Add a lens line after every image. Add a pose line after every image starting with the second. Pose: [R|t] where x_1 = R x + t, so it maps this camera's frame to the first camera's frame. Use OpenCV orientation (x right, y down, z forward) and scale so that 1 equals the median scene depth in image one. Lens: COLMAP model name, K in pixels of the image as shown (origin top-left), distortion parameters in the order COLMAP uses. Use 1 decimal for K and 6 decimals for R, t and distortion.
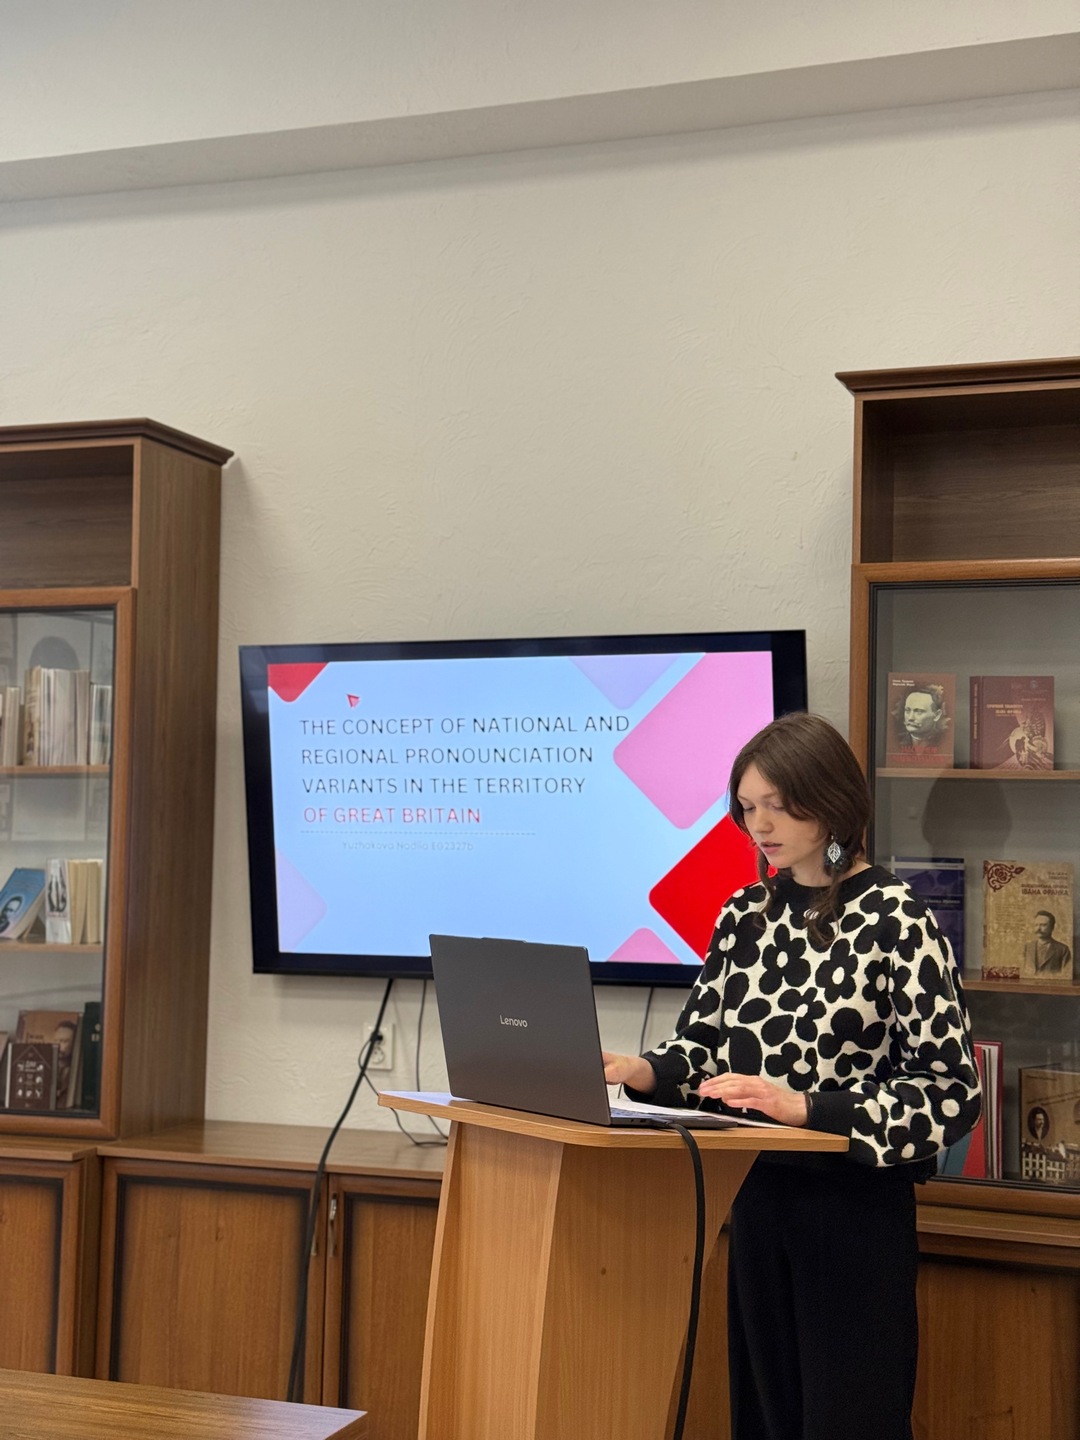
lens RADIAL K [[2027.3, 0, 532.4], [0, 2027.3, 712.1], [0, 0, 1]] dist [0.135395, 0.000000]
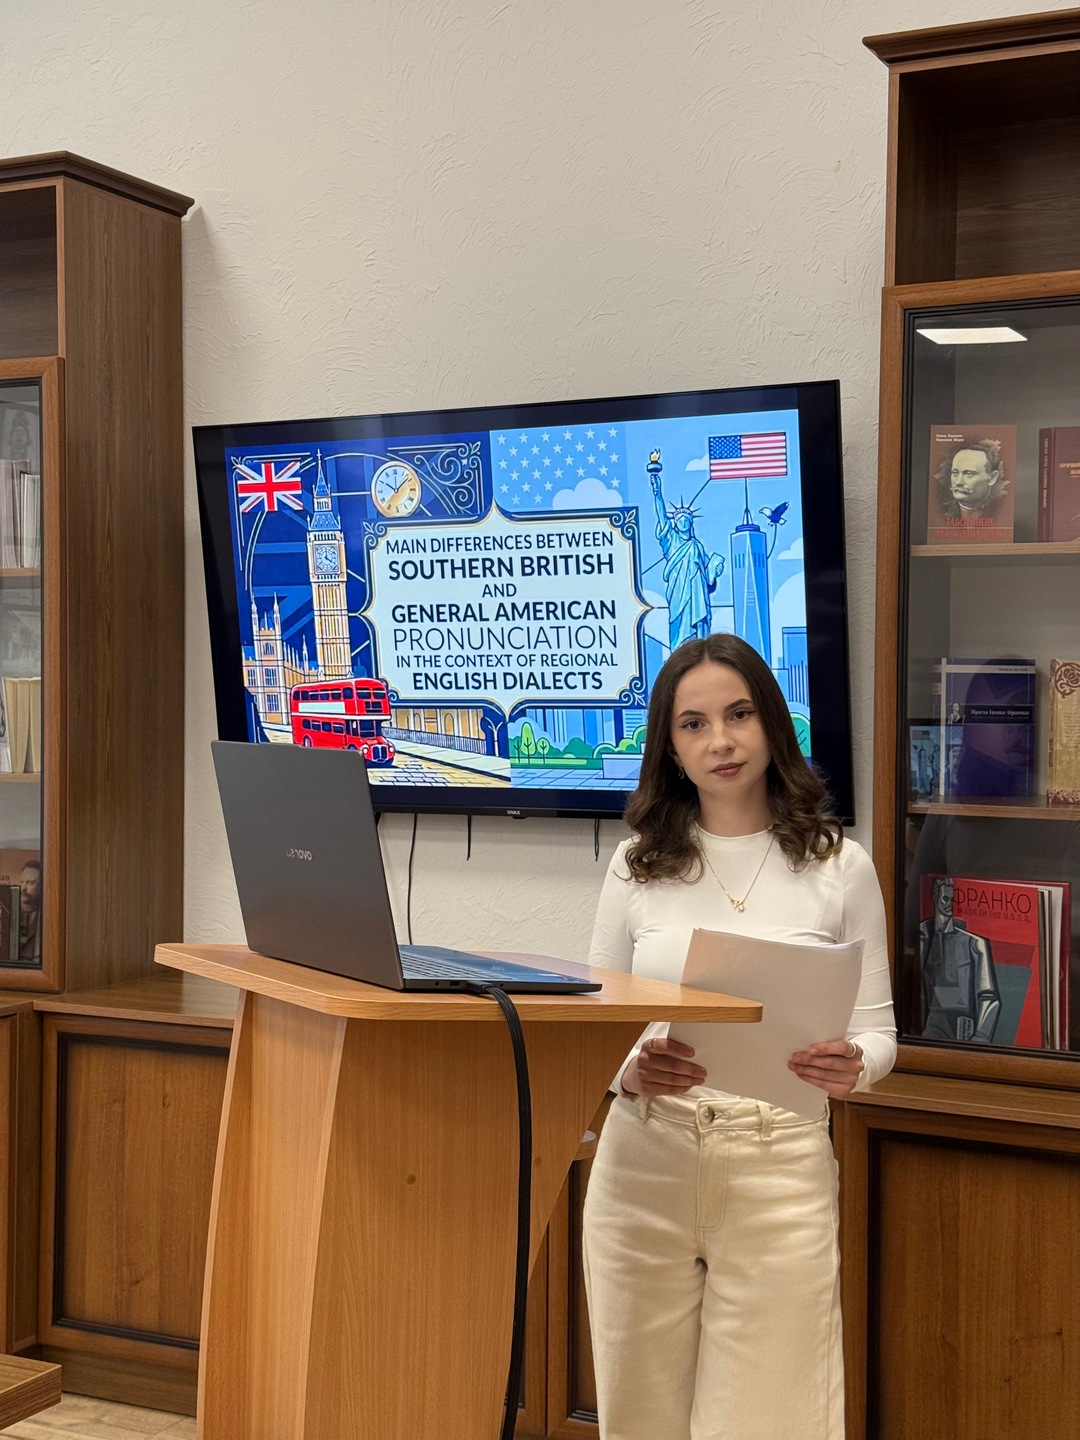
lens RADIAL K [[2027.3, 0, 536.9], [0, 2027.3, 720.0], [0, 0, 1]] dist [0.135395, 0.000000]
pose [[0.993731, -0.008028, -0.111505, 0.102624], [0.016594, 0.996962, 0.076107, 0.029915], [0.110555, -0.077481, 0.990845, 0.169902]]
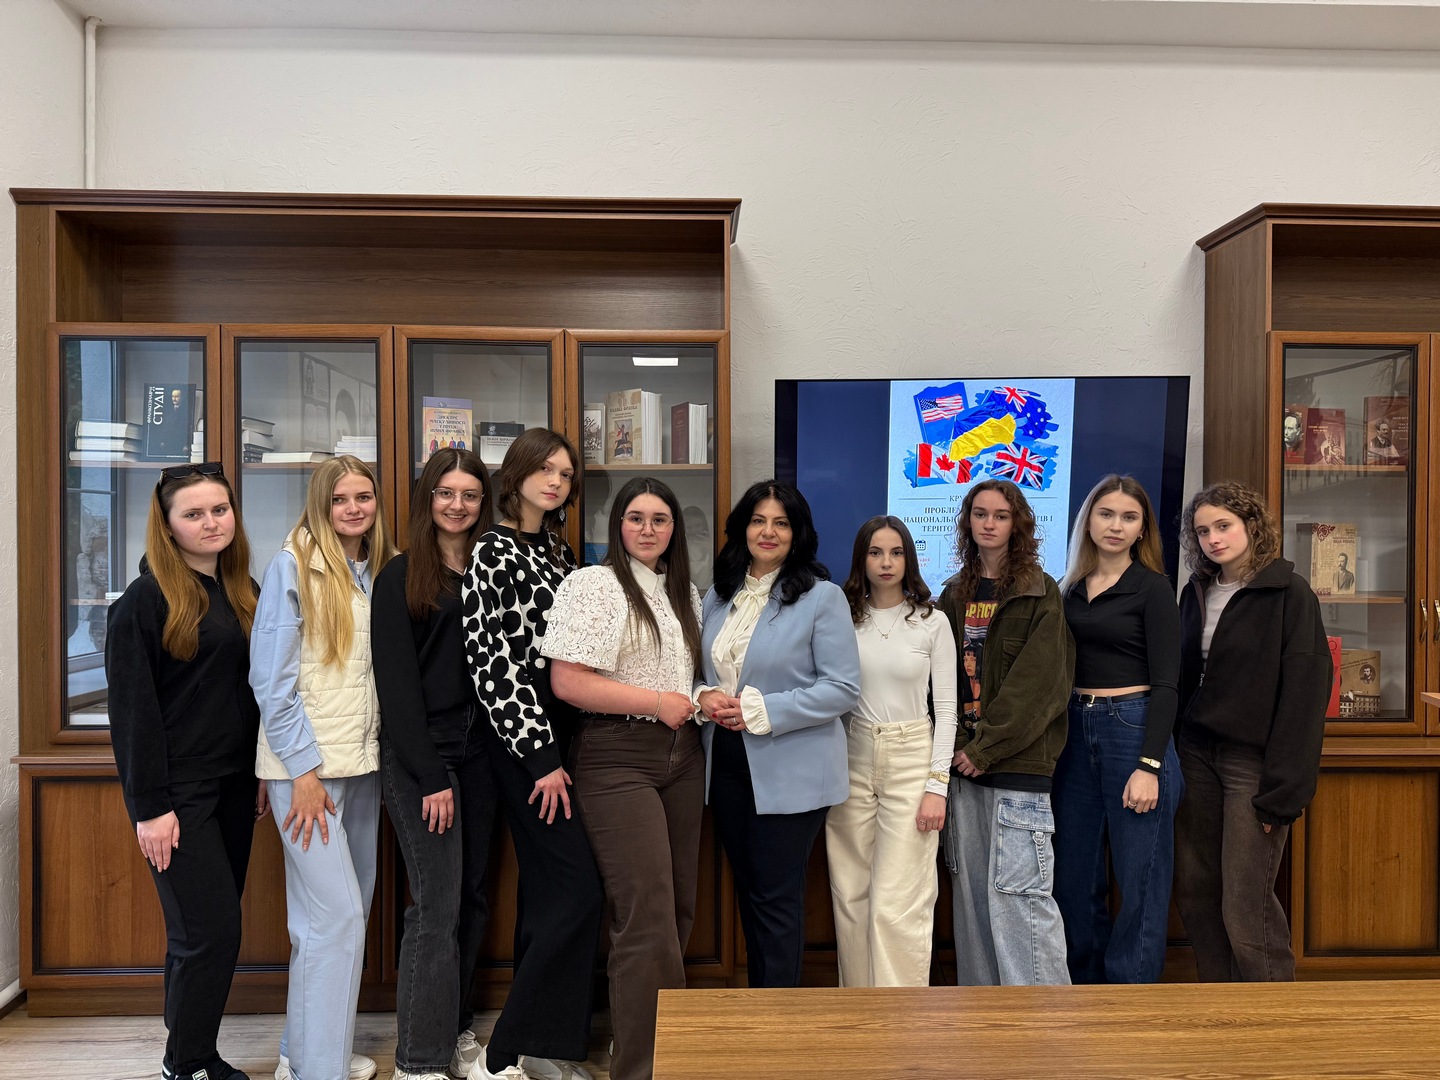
lens RADIAL K [[1001.2, 0, 719.7], [0, 1001.2, 548.8], [0, 0, 1]] dist [0.039777, 0.000417]
pose [[0.921866, -0.019918, 0.386996, -0.485091], [-0.009617, 0.997195, 0.074231, 0.035611], [-0.387389, -0.072153, 0.919088, 0.414695]]
